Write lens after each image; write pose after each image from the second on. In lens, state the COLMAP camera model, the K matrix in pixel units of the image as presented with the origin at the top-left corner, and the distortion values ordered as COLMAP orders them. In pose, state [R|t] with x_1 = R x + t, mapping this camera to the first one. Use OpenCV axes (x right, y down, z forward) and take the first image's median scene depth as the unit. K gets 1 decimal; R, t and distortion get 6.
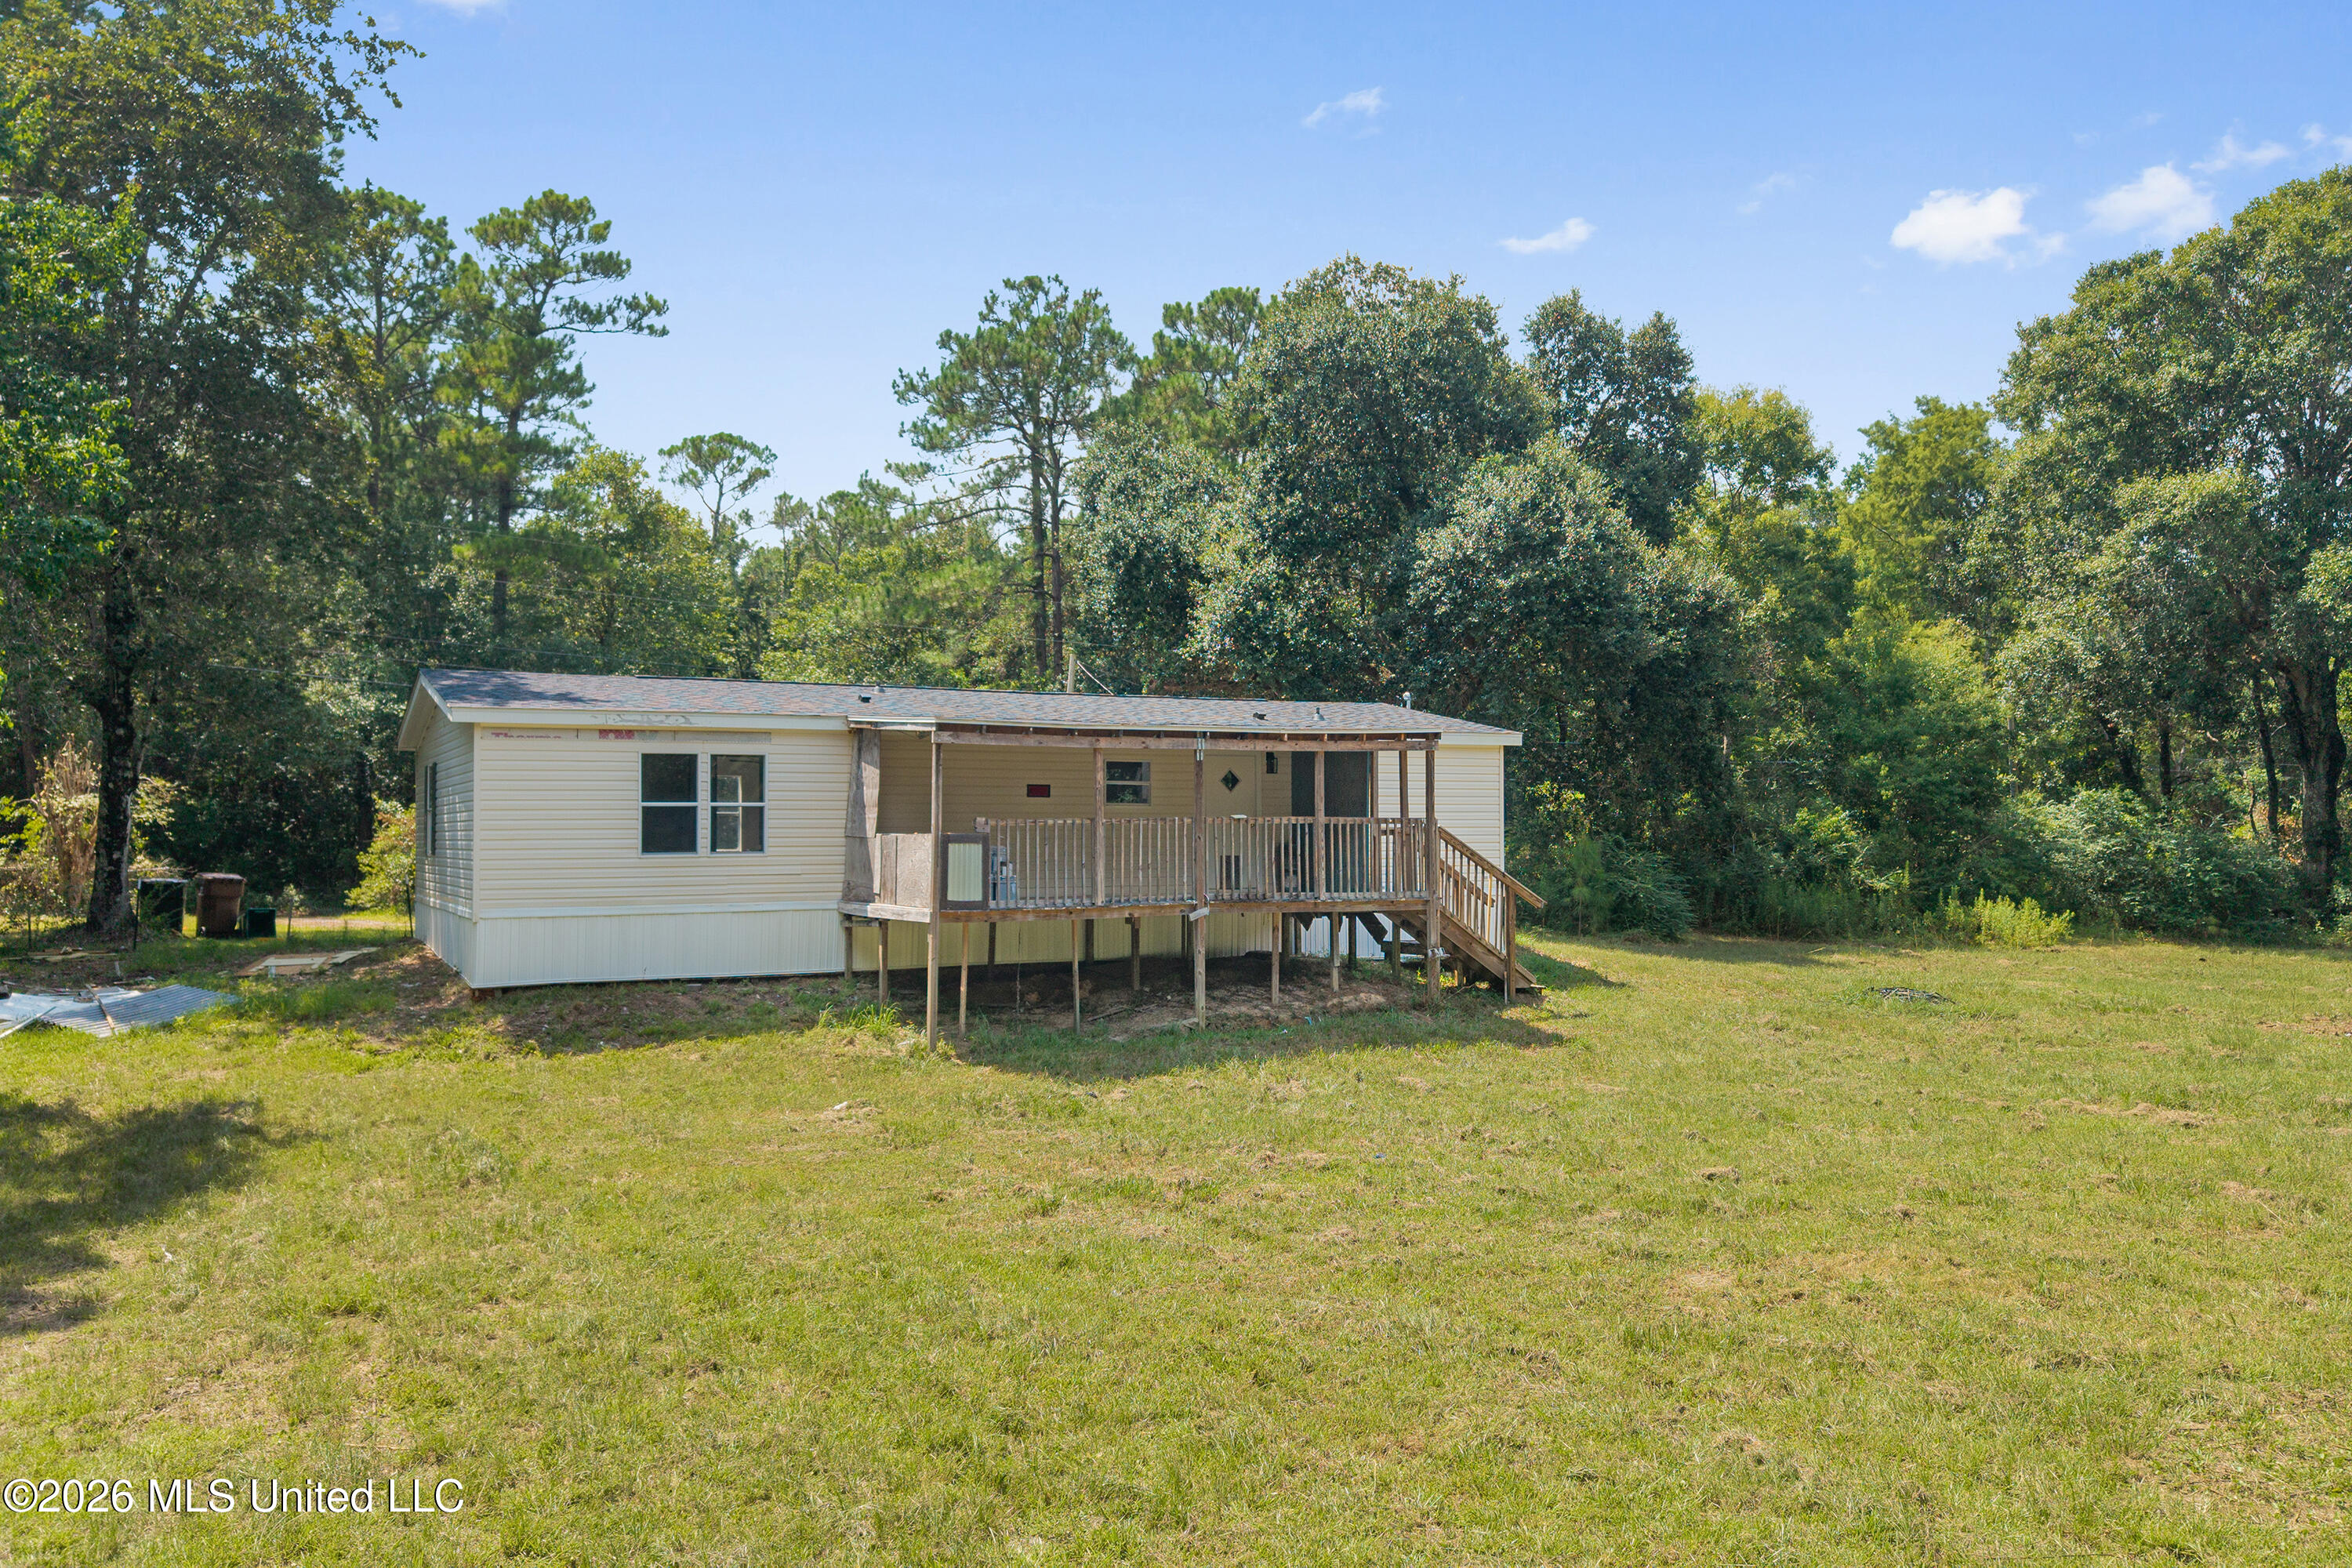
lens RADIAL K [[1773.3, 0, 1170.4], [0, 1773.3, 779.0], [0, 0, 1]] dist [0.090085, -0.206458]
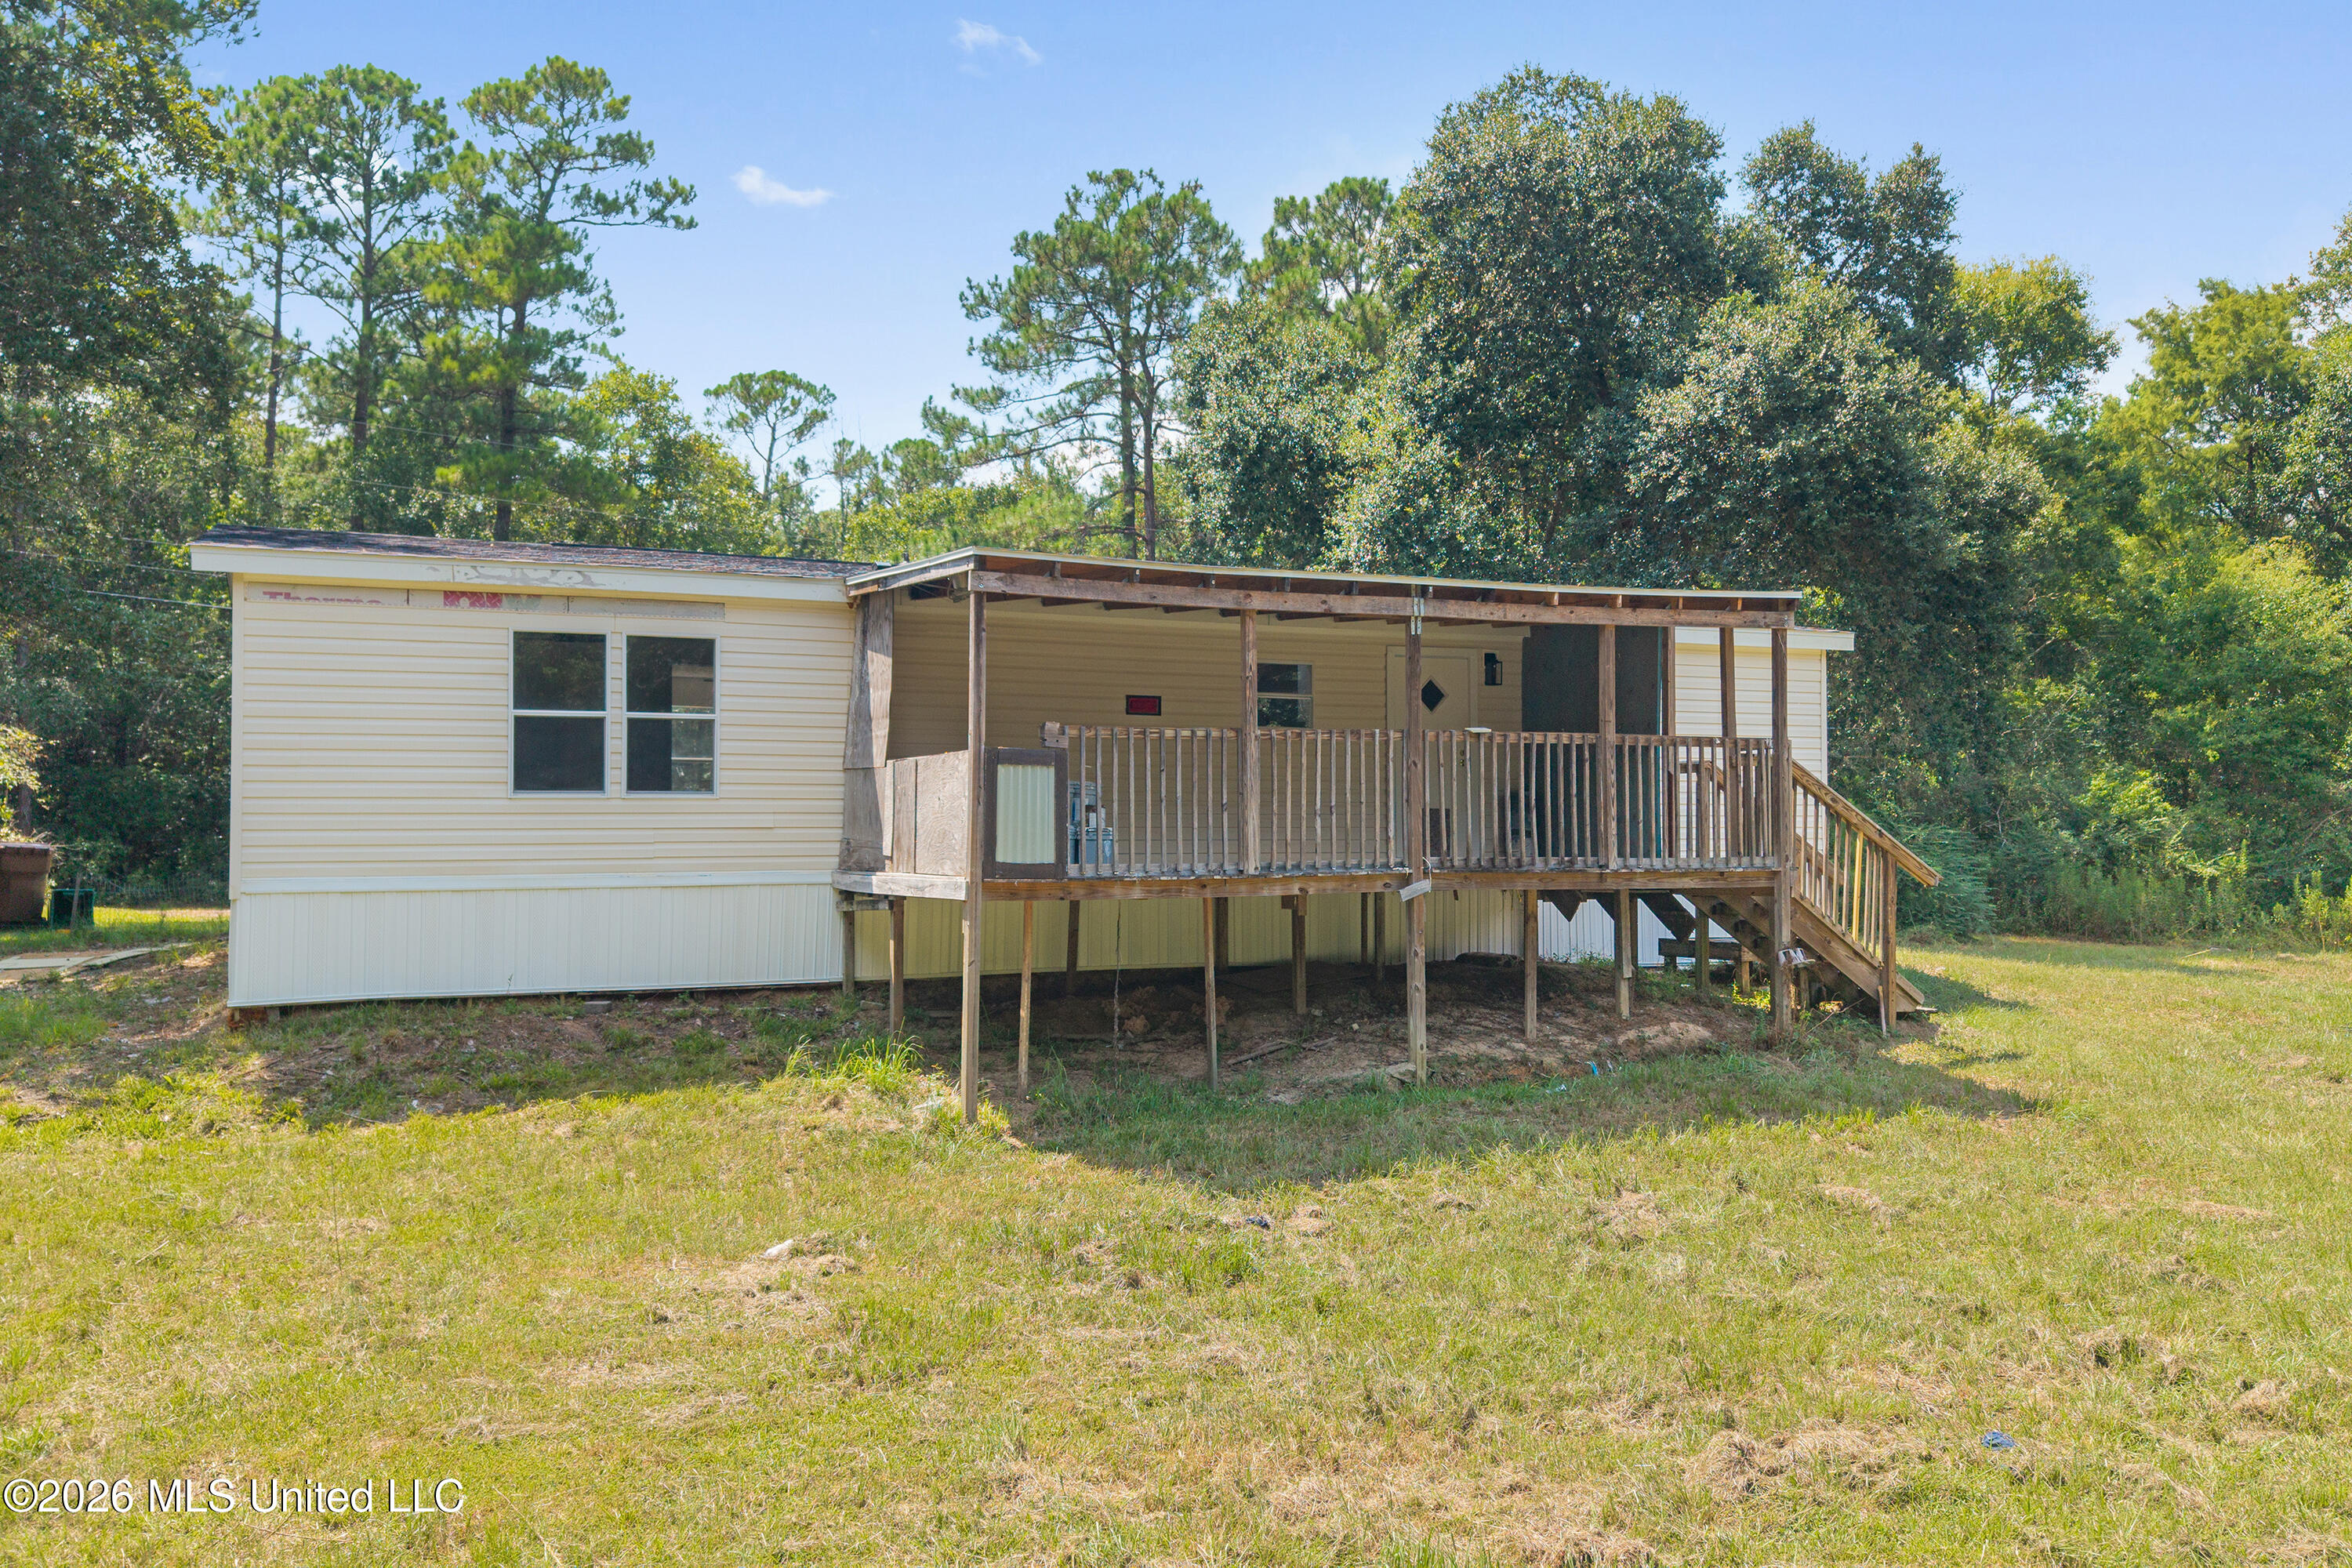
lens RADIAL K [[1758.8, 0, 1178.0], [0, 1758.8, 787.6], [0, 0, 1]] dist [0.042219, -0.059087]
pose [[0.999102, -0.000643, -0.042374, -0.024615], [0.000748, 0.999997, 0.002459, 0.025200], [0.042372, -0.002488, 0.999099, 0.253743]]
